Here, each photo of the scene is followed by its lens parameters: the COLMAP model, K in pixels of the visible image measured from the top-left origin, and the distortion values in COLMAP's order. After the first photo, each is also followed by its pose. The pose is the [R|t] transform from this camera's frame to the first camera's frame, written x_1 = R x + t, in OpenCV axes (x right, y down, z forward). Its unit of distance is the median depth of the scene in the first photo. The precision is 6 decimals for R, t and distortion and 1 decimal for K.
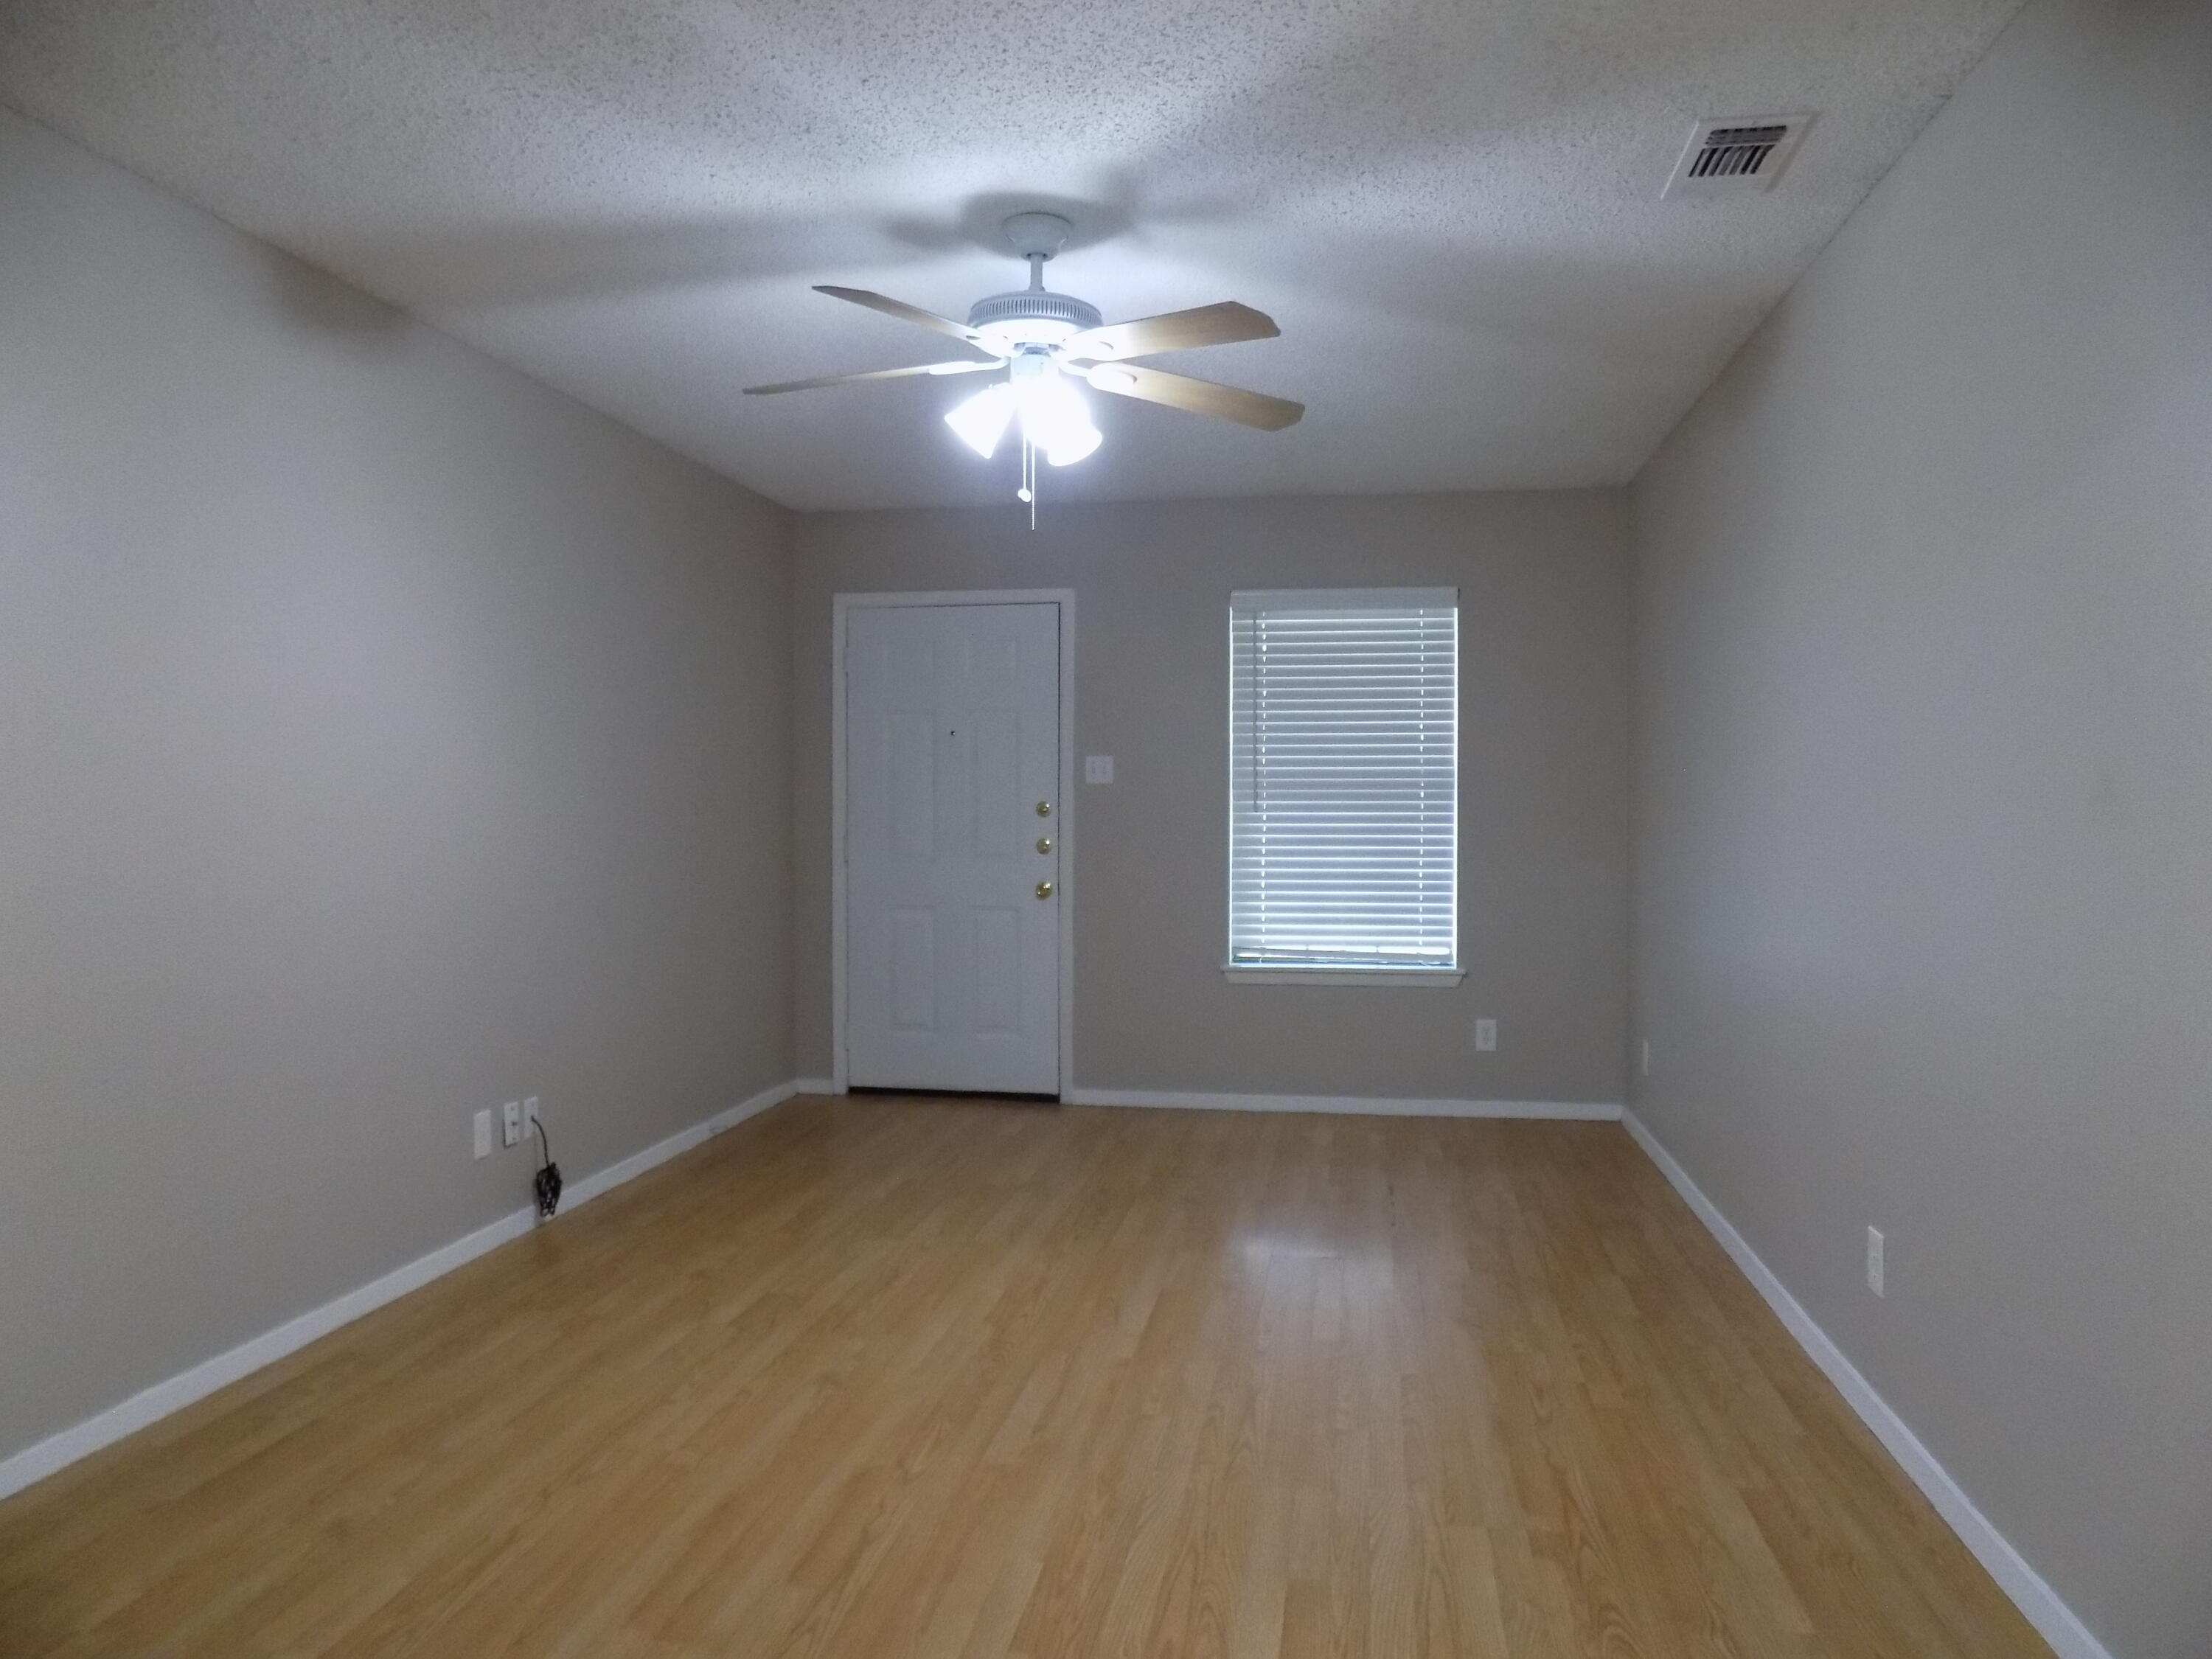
lens RADIAL K [[1480.1, 0, 1099.7], [0, 1480.1, 817.6], [0, 0, 1]] dist [-0.066674, 0.057949]
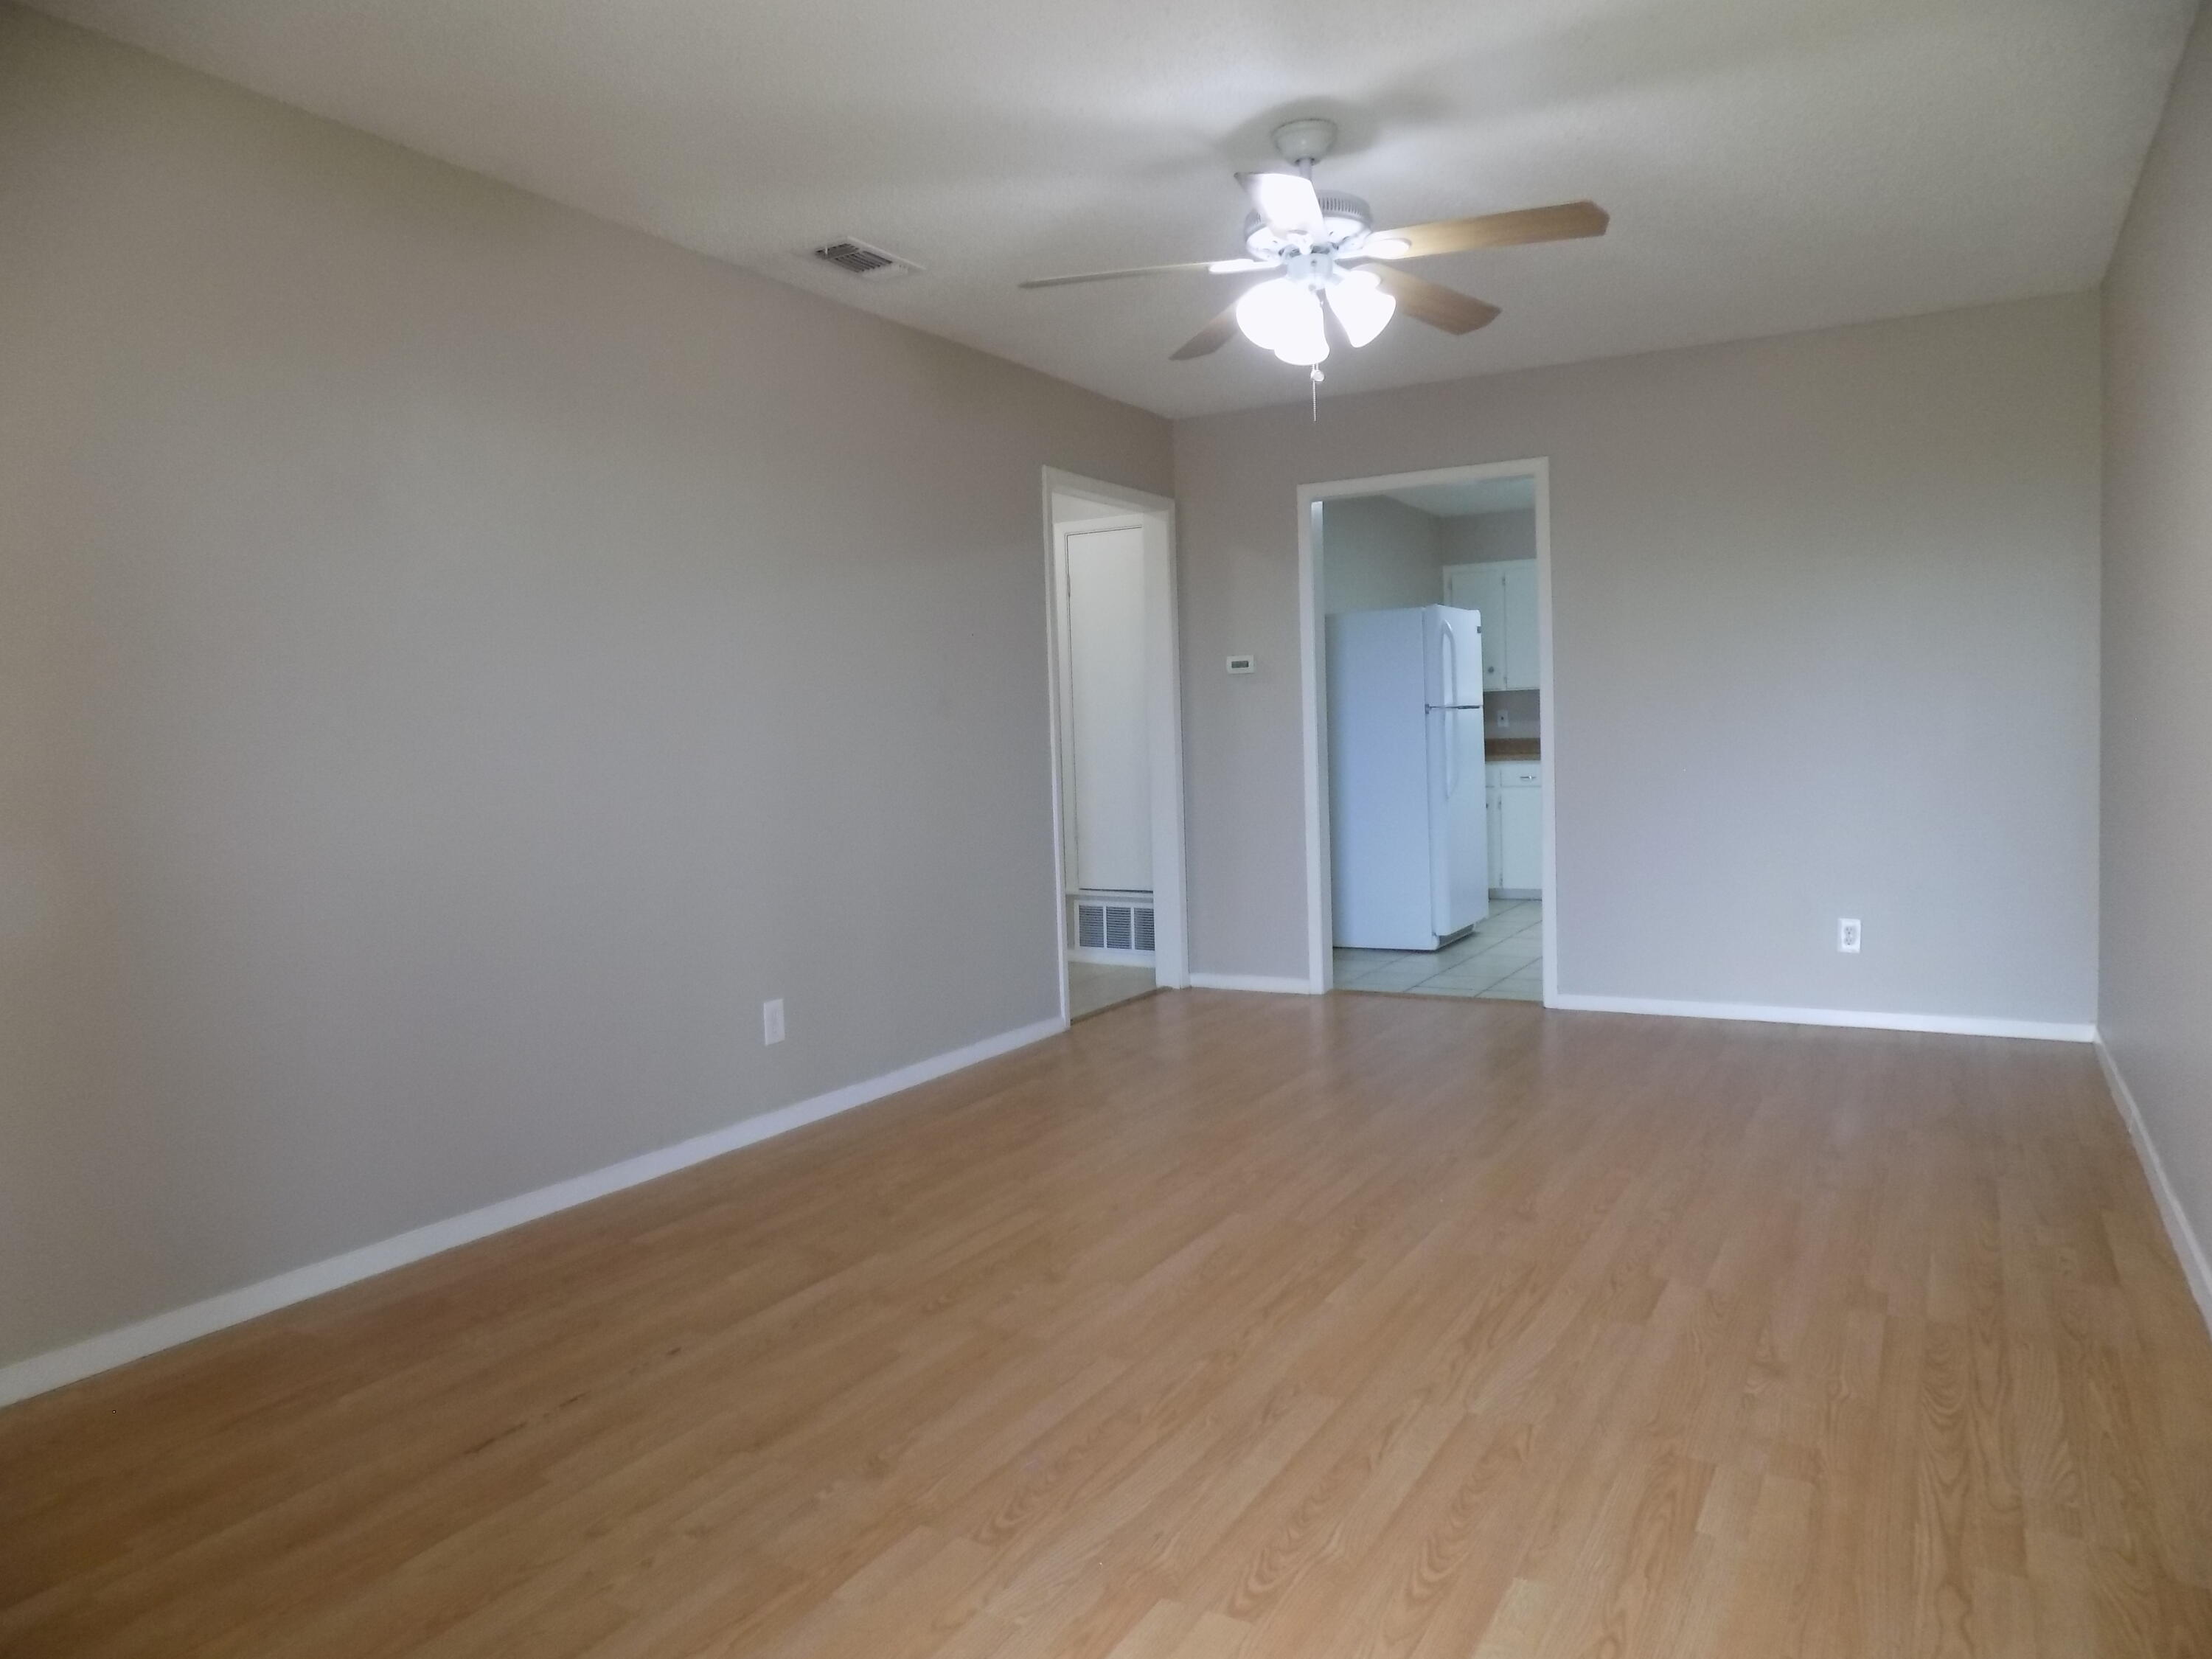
lens RADIAL K [[1480.1, 0, 1093.8], [0, 1480.1, 832.3], [0, 0, 1]] dist [-0.066674, 0.057949]
pose [[-0.932911, 0.009585, 0.359978, -0.278671], [0.034611, 0.997404, 0.063139, 0.027057], [-0.358439, 0.071363, -0.930822, 2.086071]]
